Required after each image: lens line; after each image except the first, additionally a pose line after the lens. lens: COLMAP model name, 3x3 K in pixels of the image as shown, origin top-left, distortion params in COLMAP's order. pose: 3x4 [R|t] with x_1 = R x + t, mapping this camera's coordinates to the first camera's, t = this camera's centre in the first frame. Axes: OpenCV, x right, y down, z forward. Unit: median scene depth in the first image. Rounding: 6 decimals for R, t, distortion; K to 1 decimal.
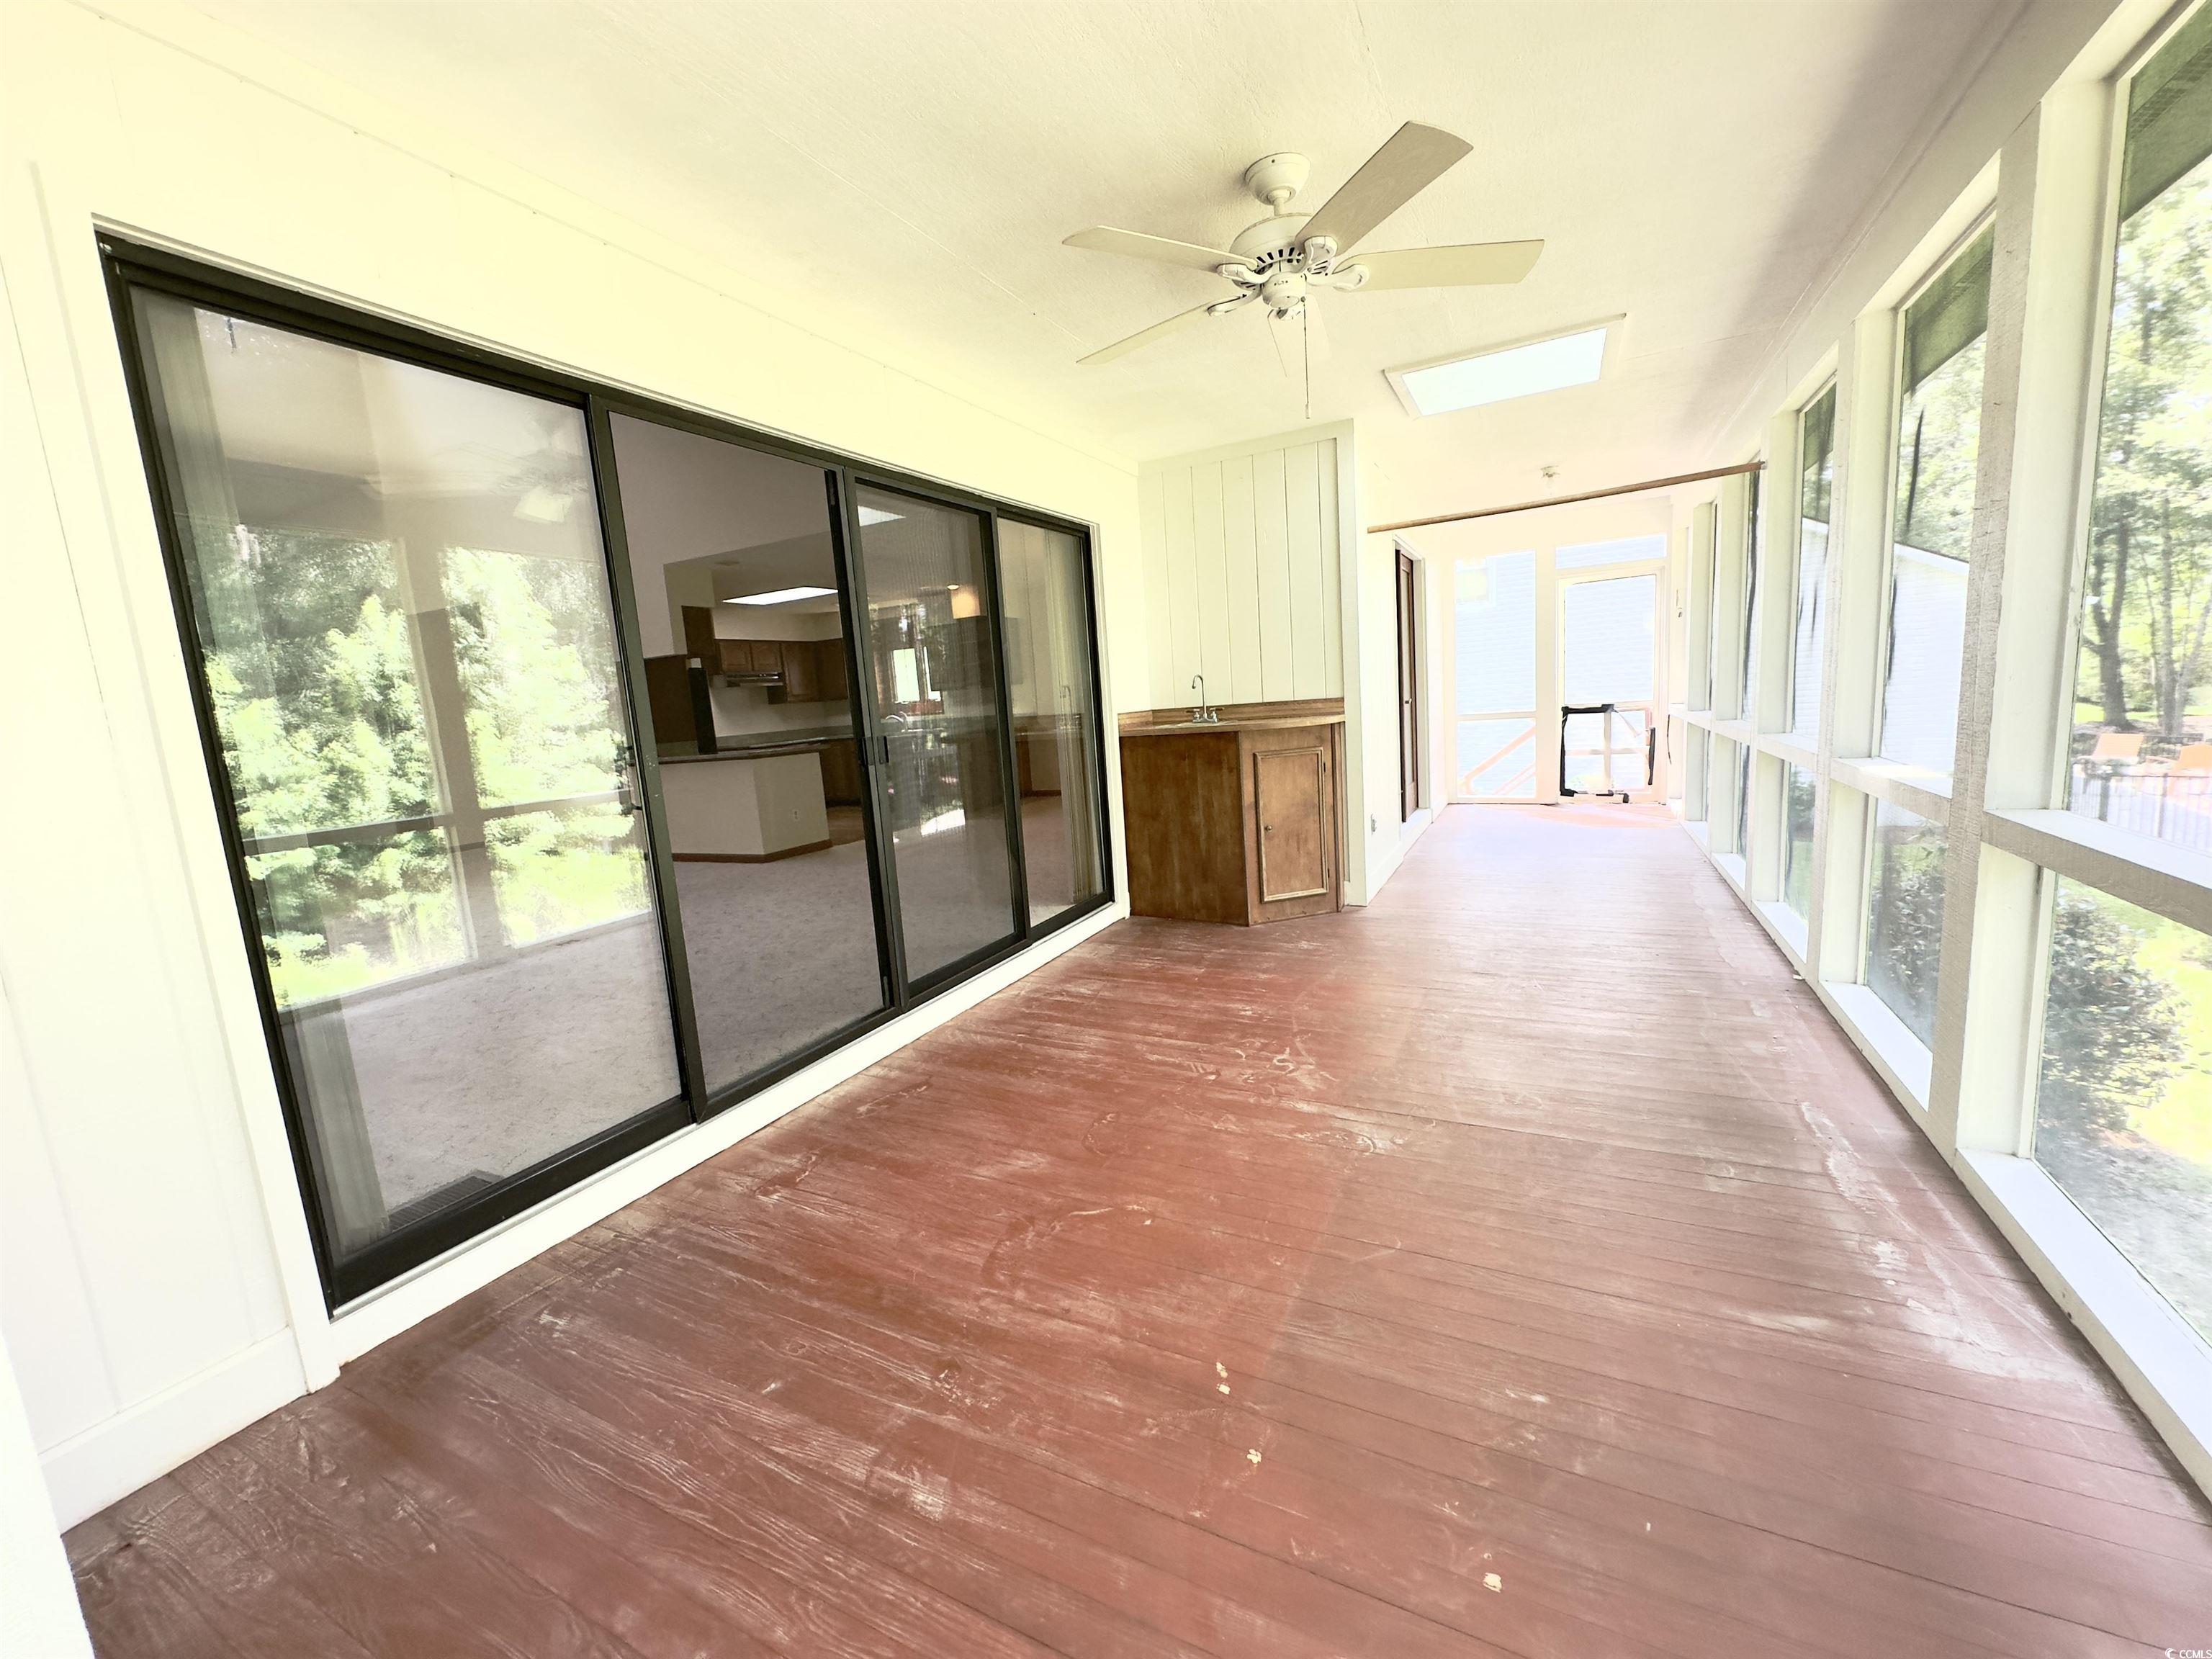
lens RADIAL K [[885.9, 0, 1106.7], [0, 885.9, 822.4], [0, 0, 1]] dist [0.002748, -0.001568]
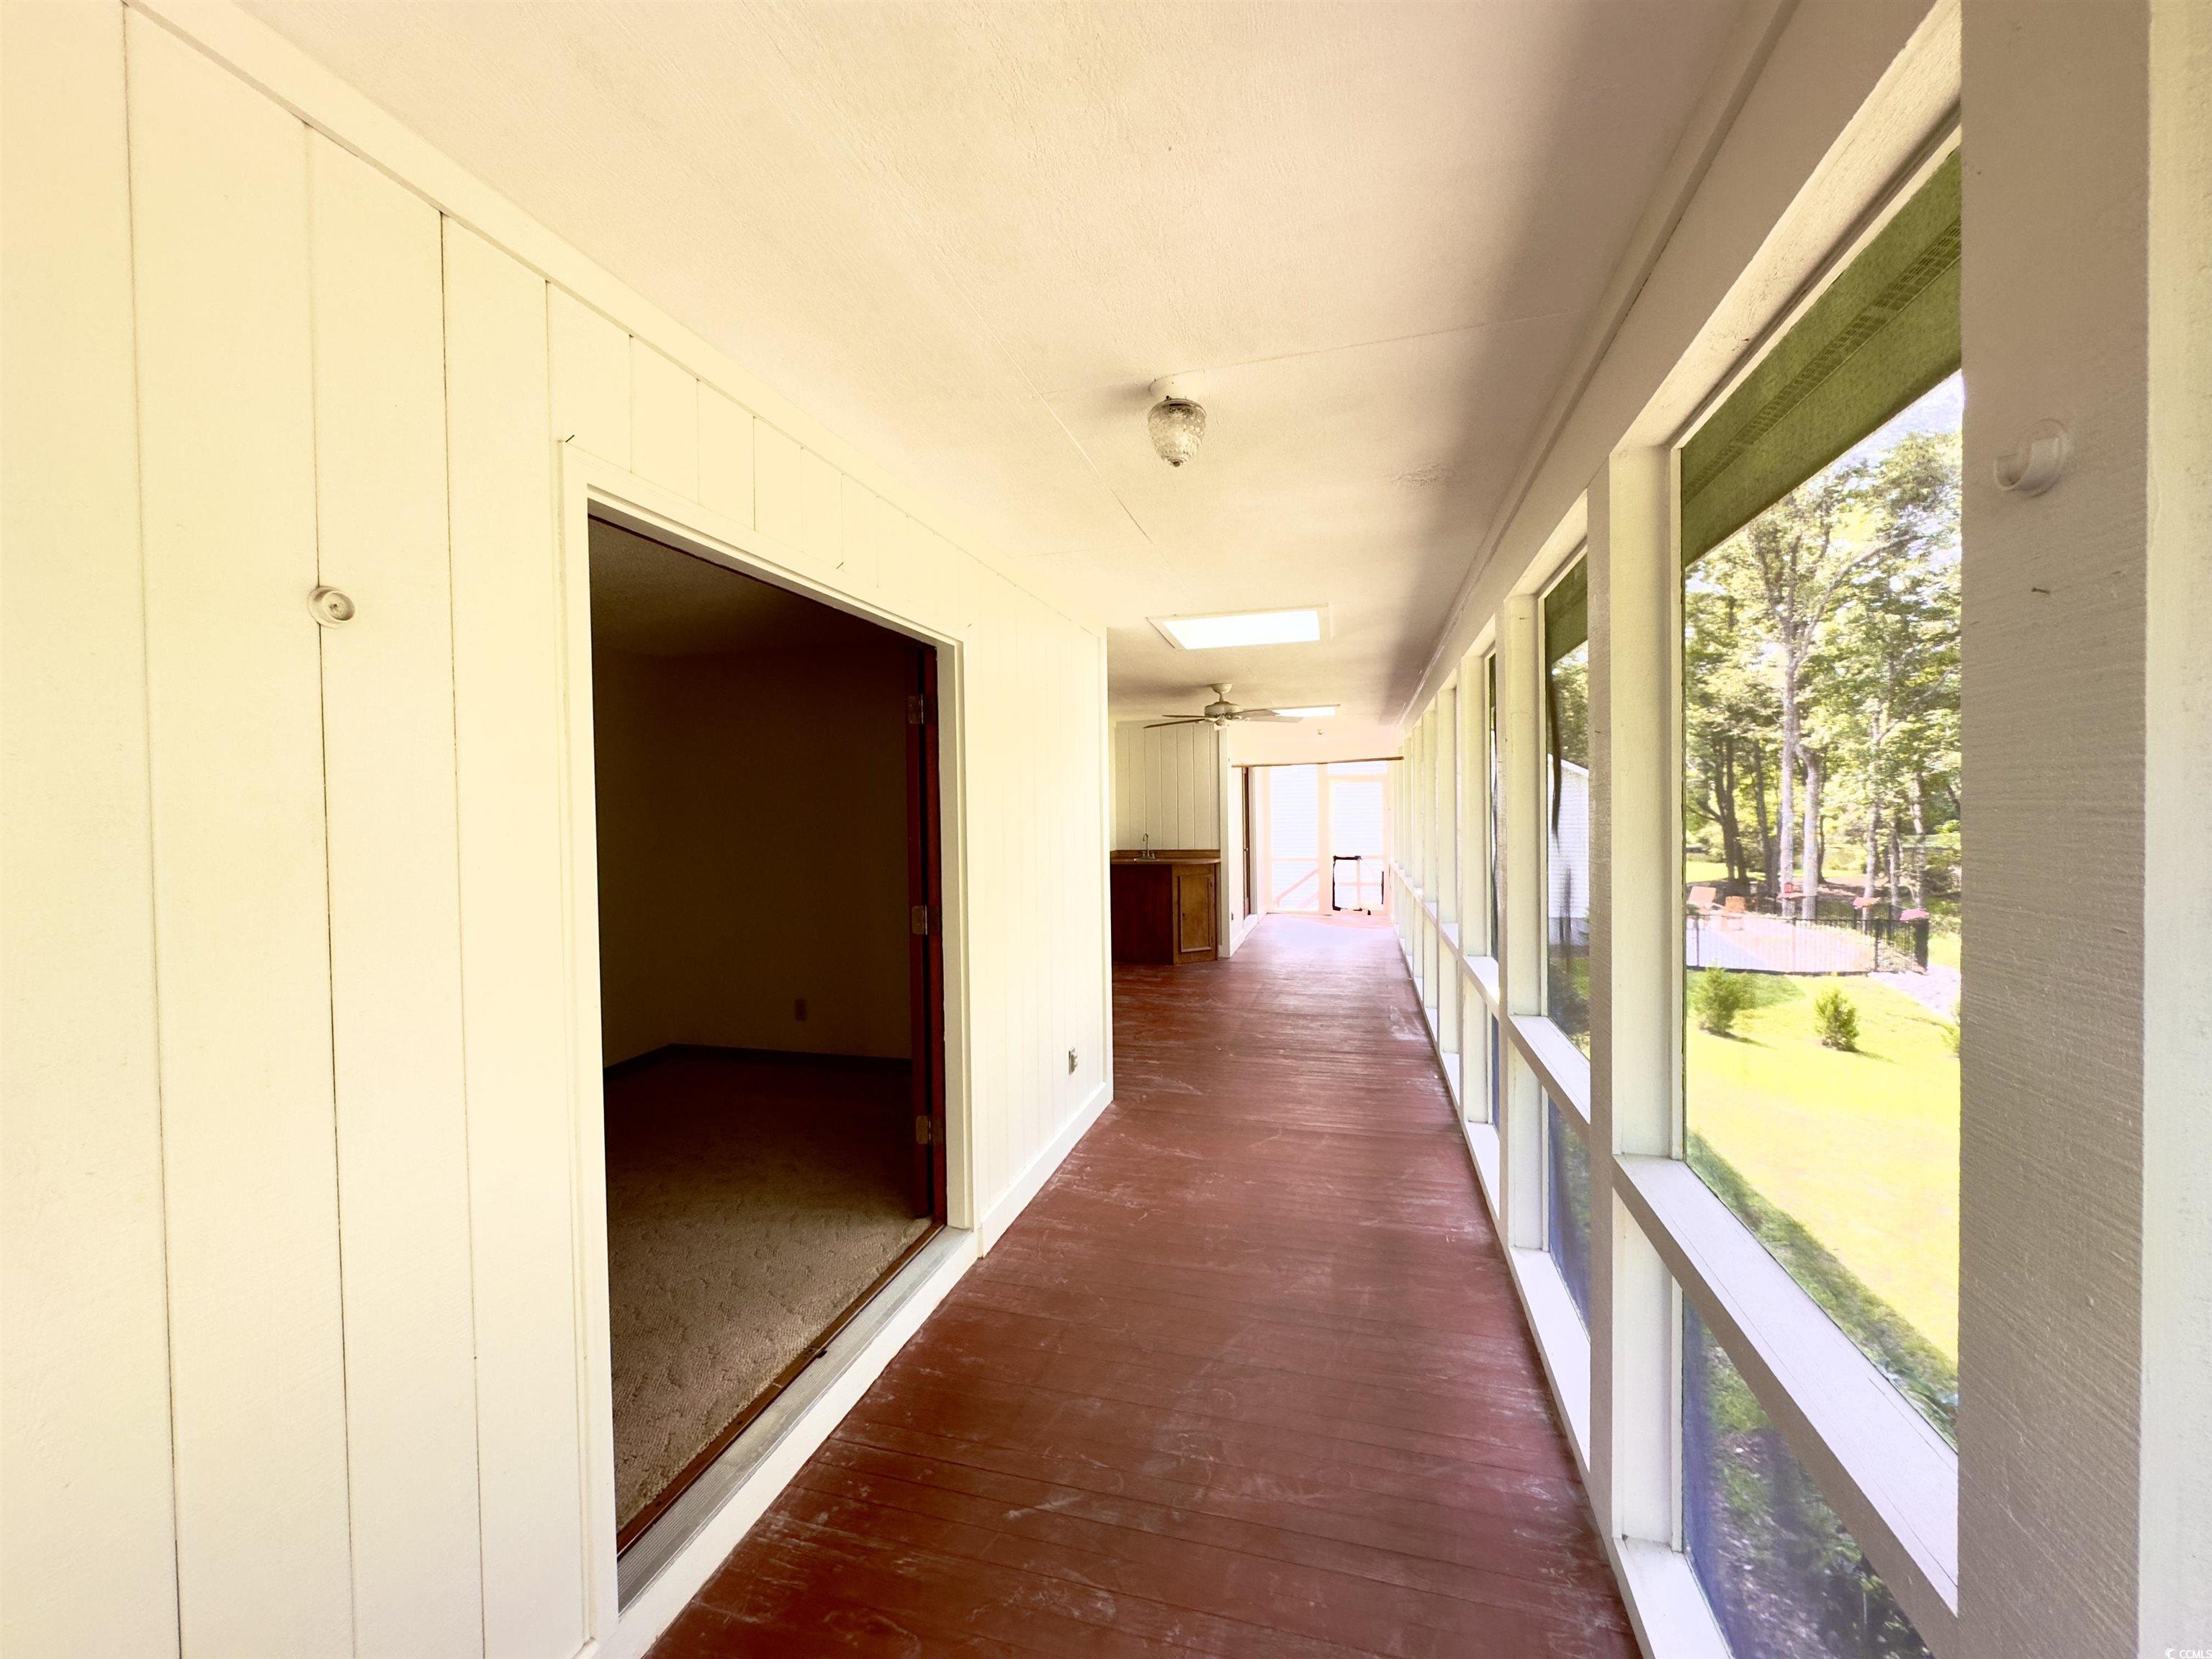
lens RADIAL K [[885.9, 0, 1100.4], [0, 885.9, 832.2], [0, 0, 1]] dist [0.002748, -0.001568]
pose [[0.980941, 0.051566, 0.187337, -0.365131], [-0.028286, 0.991769, -0.124878, 0.073526], [-0.192234, 0.117199, 0.974326, -0.869871]]
